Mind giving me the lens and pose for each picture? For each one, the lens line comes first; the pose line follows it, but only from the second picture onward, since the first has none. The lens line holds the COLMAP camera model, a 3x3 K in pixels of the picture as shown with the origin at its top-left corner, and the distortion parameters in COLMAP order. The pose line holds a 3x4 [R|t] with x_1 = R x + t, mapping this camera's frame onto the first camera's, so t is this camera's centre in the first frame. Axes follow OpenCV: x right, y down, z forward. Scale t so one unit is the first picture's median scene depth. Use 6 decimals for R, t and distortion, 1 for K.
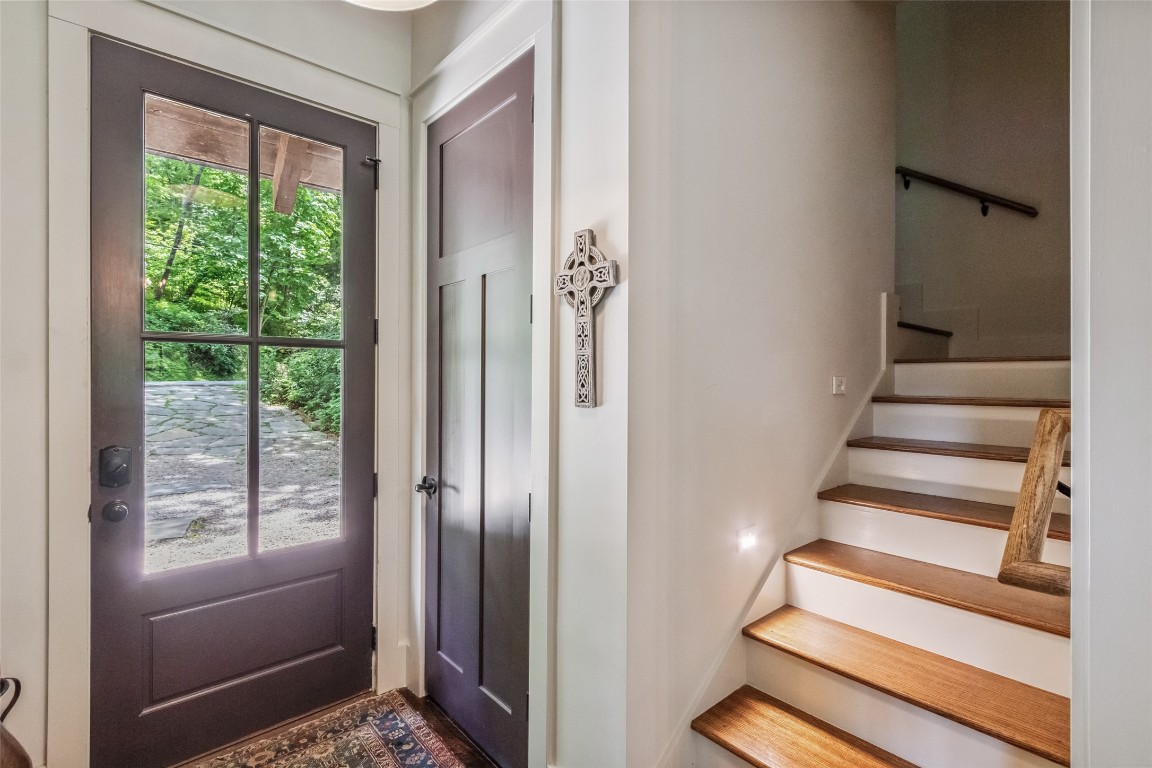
lens RADIAL K [[526.5, 0, 563.6], [0, 526.5, 380.3], [0, 0, 1]] dist [0.009314, -0.000886]
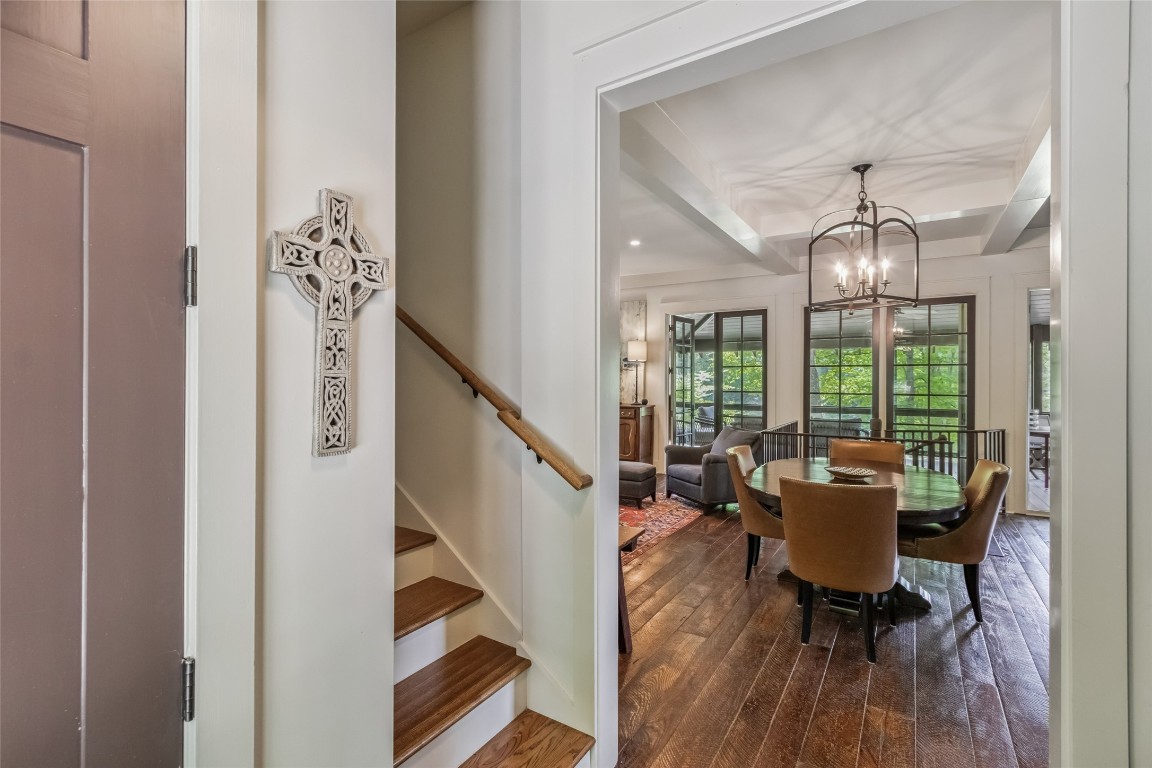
lens RADIAL K [[526.5, 0, 563.6], [0, 526.5, 380.3], [0, 0, 1]] dist [0.009314, -0.000886]
pose [[-0.265495, -0.010011, 0.964060, -0.691342], [-0.001783, 0.999949, 0.009892, -0.051622], [-0.964111, 0.000907, -0.265500, 0.897986]]
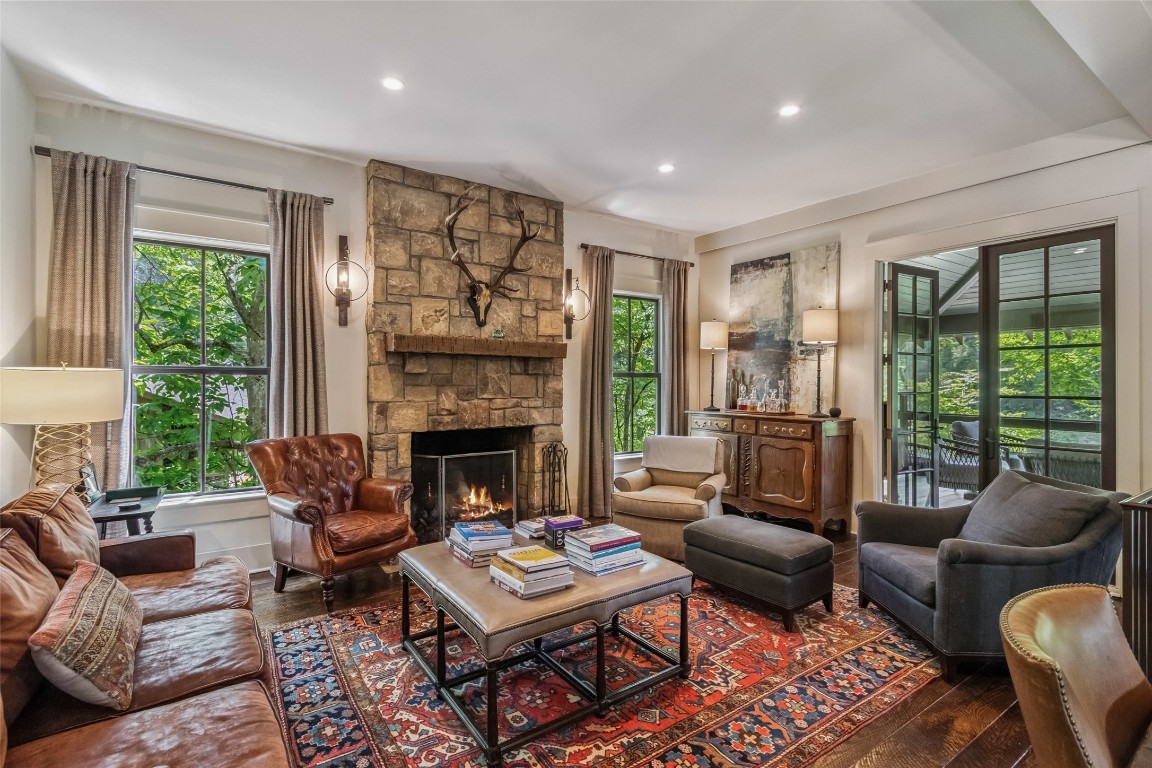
lens RADIAL K [[526.5, 0, 563.6], [0, 526.5, 380.3], [0, 0, 1]] dist [0.009314, -0.000886]
pose [[0.130813, -0.004840, 0.991395, 0.840613], [-0.000877, 0.999987, 0.004998, 0.009334], [-0.991407, -0.001523, 0.130807, -0.087402]]
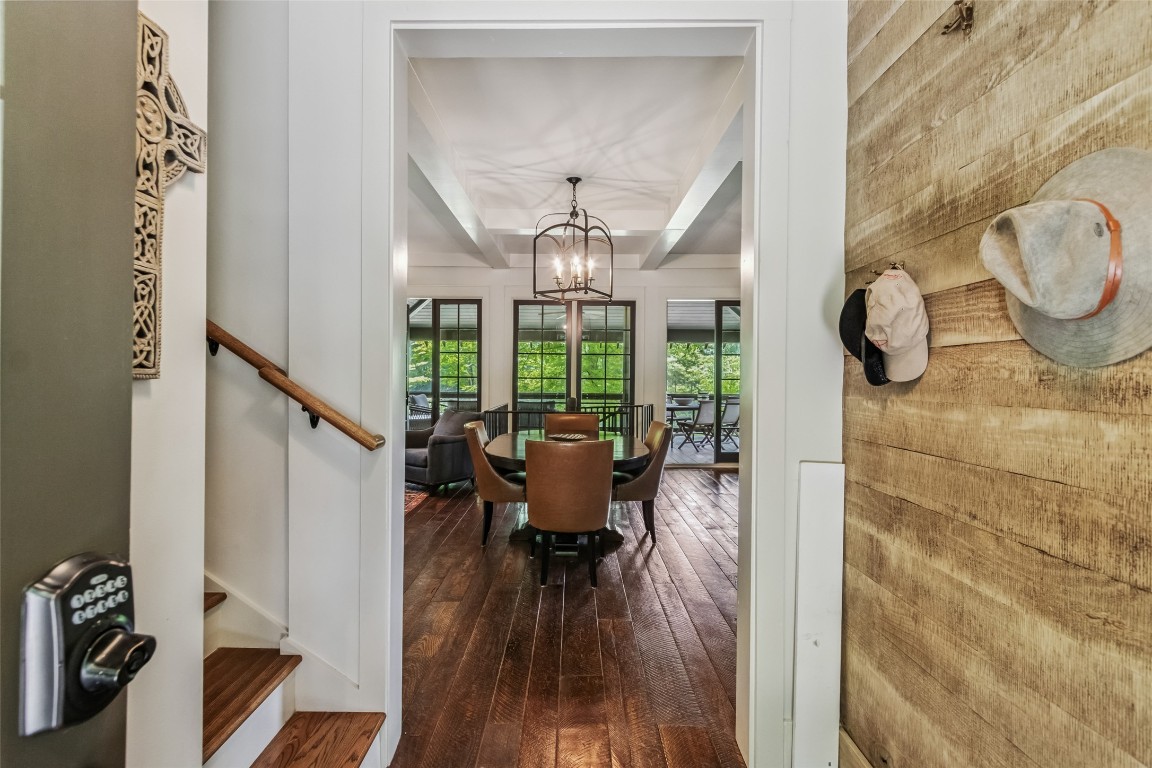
lens RADIAL K [[528.8, 0, 564.7], [0, 528.8, 377.7], [0, 0, 1]] dist [0.007940, -0.001219]
pose [[-0.743072, -0.016036, 0.669019, -0.592523], [-0.012086, 0.999871, 0.010543, 0.041316], [-0.669102, -0.000251, -0.743170, 1.107180]]
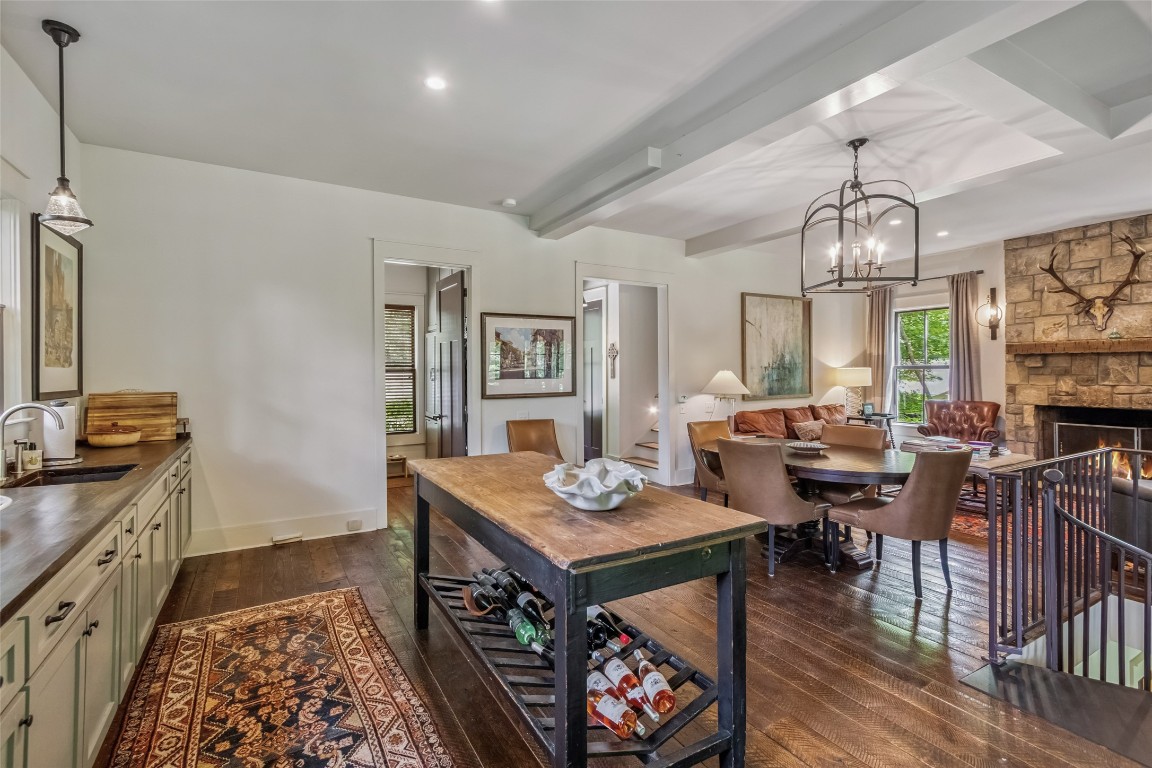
lens RADIAL K [[523.6, 0, 561.3], [0, 523.6, 373.0], [0, 0, 1]] dist [0.001645, -0.000214]
pose [[0.978609, -0.011877, -0.205386, 0.579814], [0.012775, 0.999914, 0.003045, -0.025055], [0.205332, -0.005604, 0.978676, -3.904430]]
